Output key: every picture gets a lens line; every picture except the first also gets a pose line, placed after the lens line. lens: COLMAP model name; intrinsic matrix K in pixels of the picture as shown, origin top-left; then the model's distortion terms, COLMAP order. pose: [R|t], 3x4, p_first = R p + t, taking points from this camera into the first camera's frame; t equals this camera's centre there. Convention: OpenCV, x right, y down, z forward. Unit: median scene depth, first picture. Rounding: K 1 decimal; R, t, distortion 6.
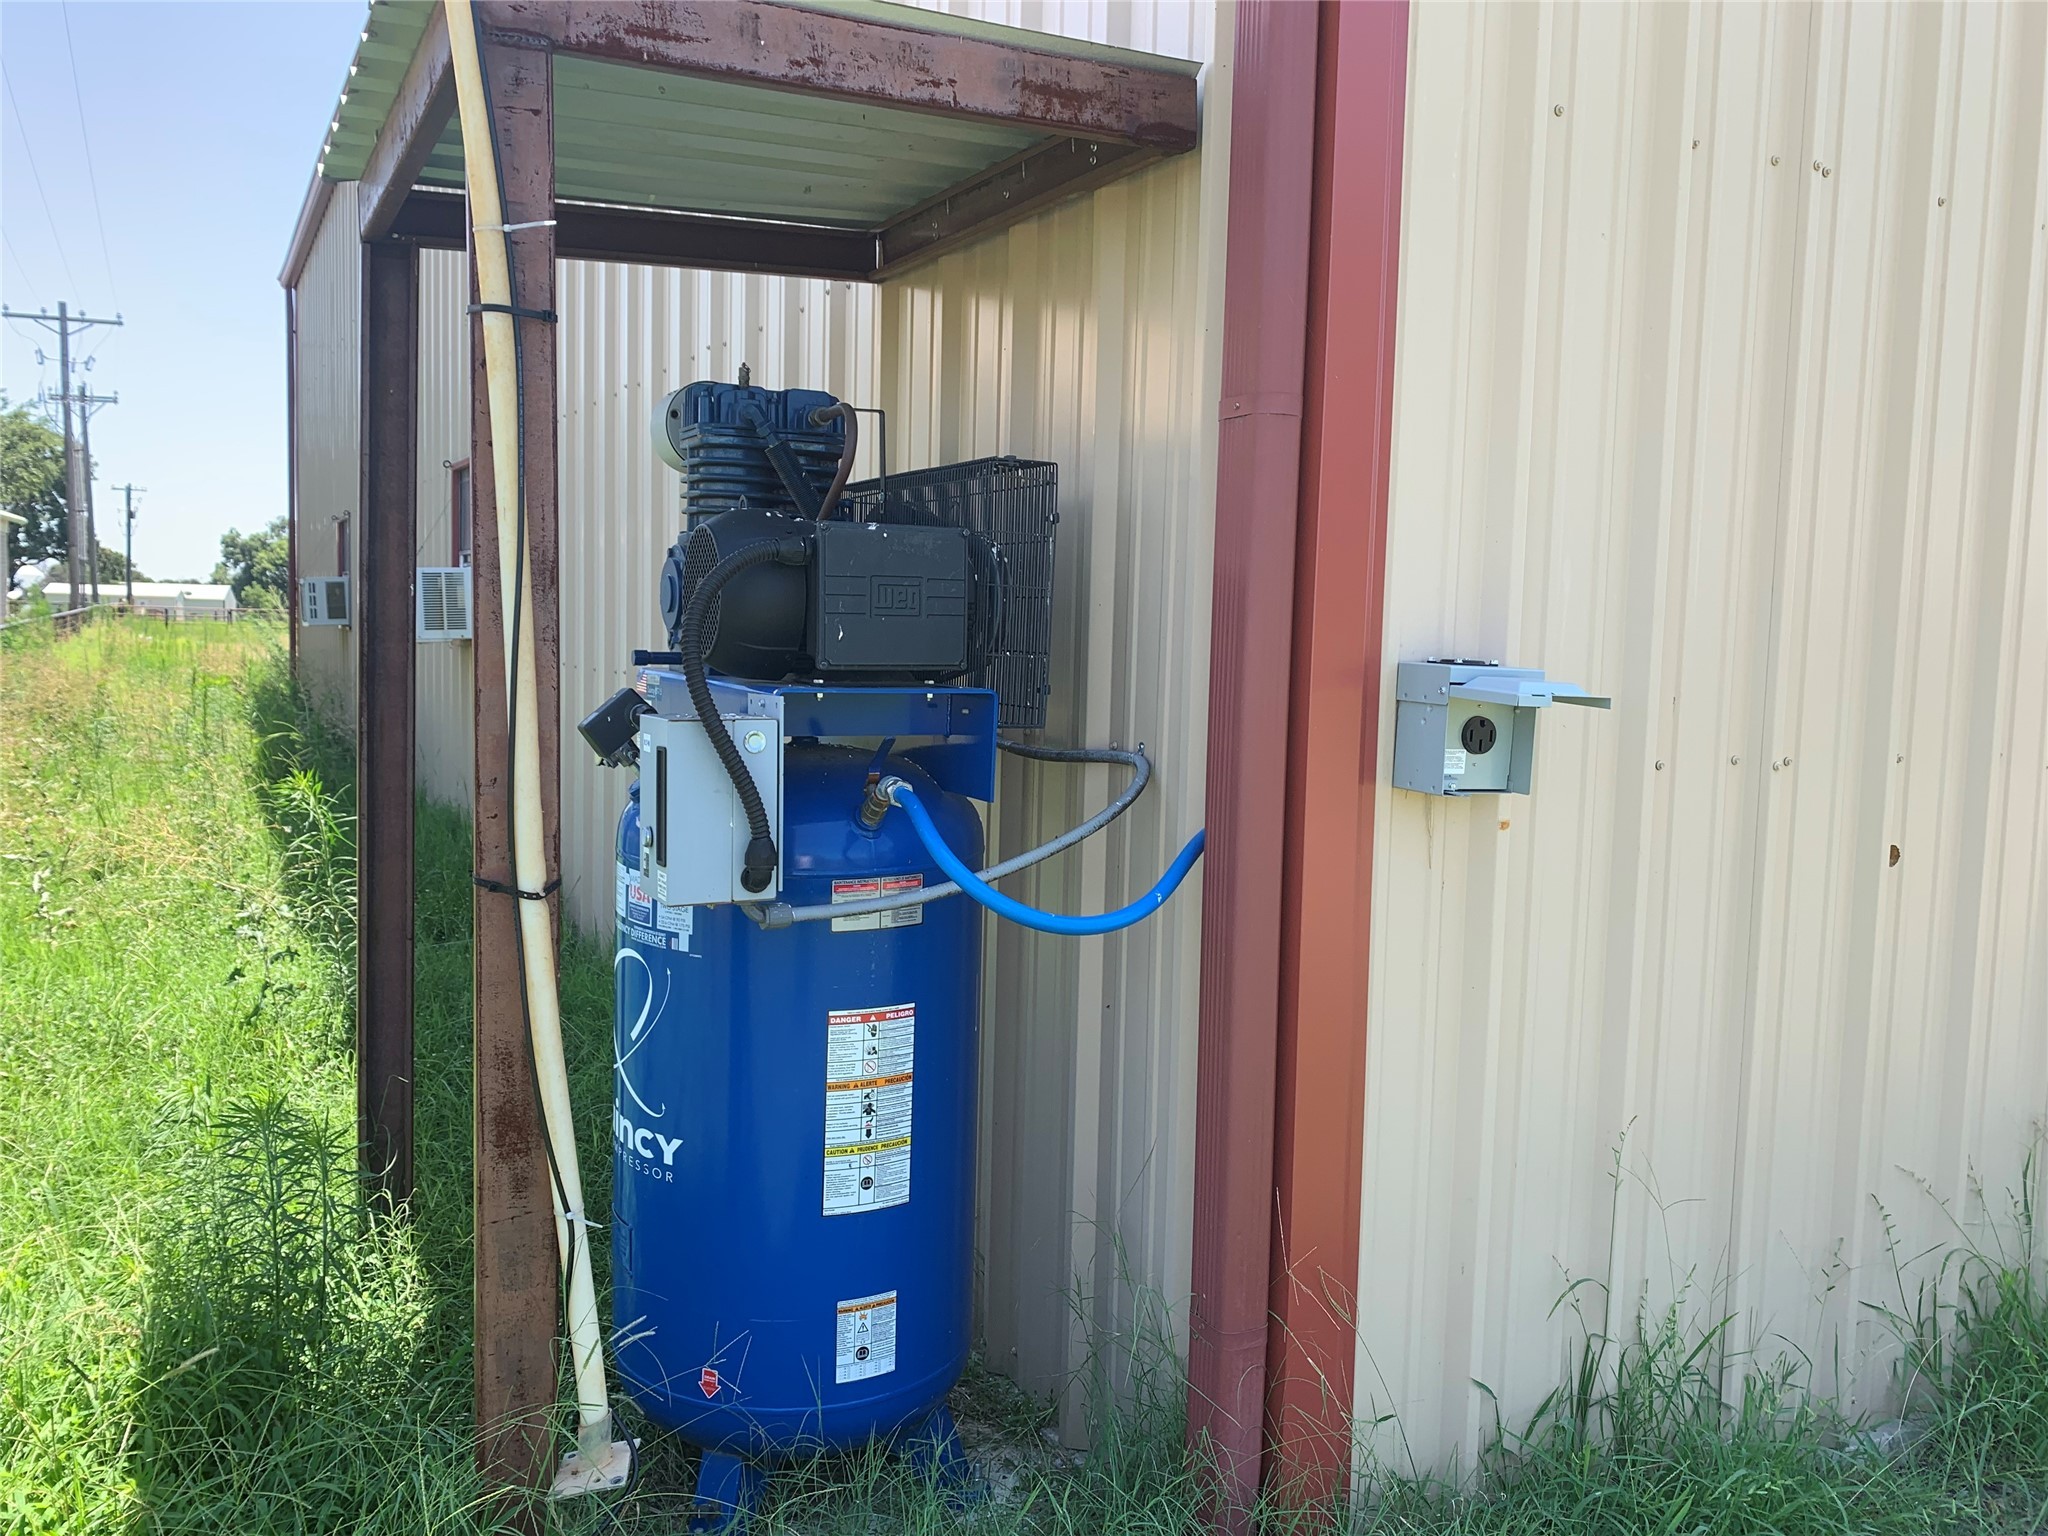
lens RADIAL K [[1546.1, 0, 991.9], [0, 1546.1, 757.8], [0, 0, 1]] dist [0.007214, -0.004552]
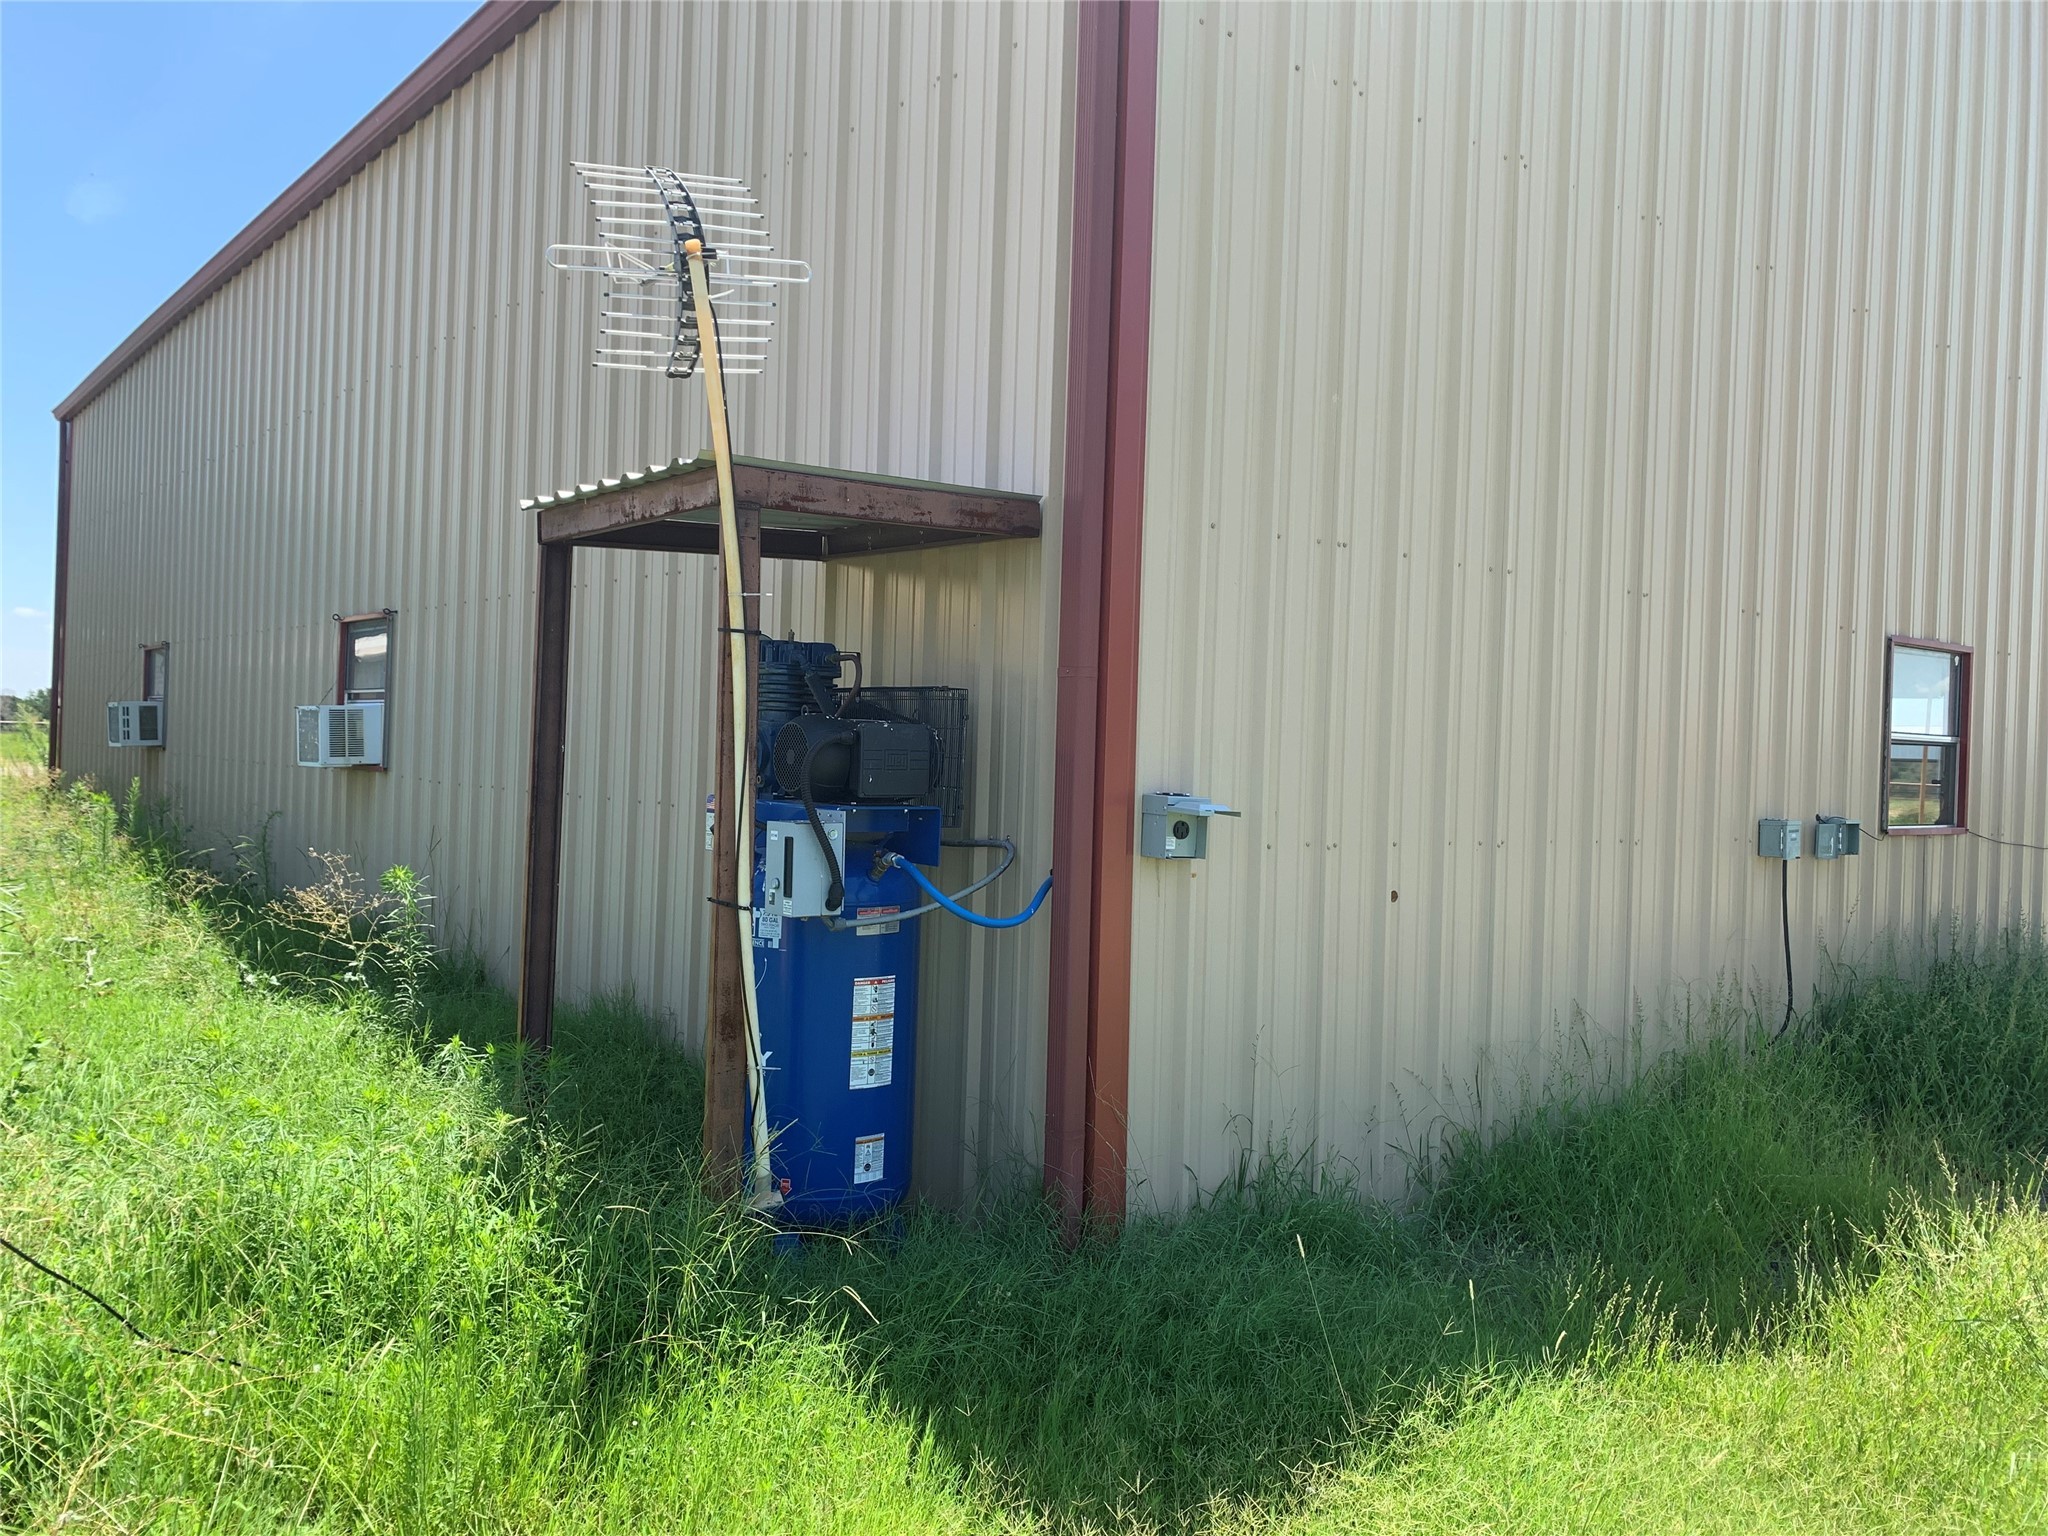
lens RADIAL K [[1542.4, 0, 994.7], [0, 1542.4, 745.0], [0, 0, 1]] dist [0.081037, -0.168128]
pose [[0.981909, 0.007290, 0.189213, -0.291639], [0.008370, 0.996611, -0.081831, 0.035448], [-0.189169, 0.081935, 0.978520, -0.890611]]
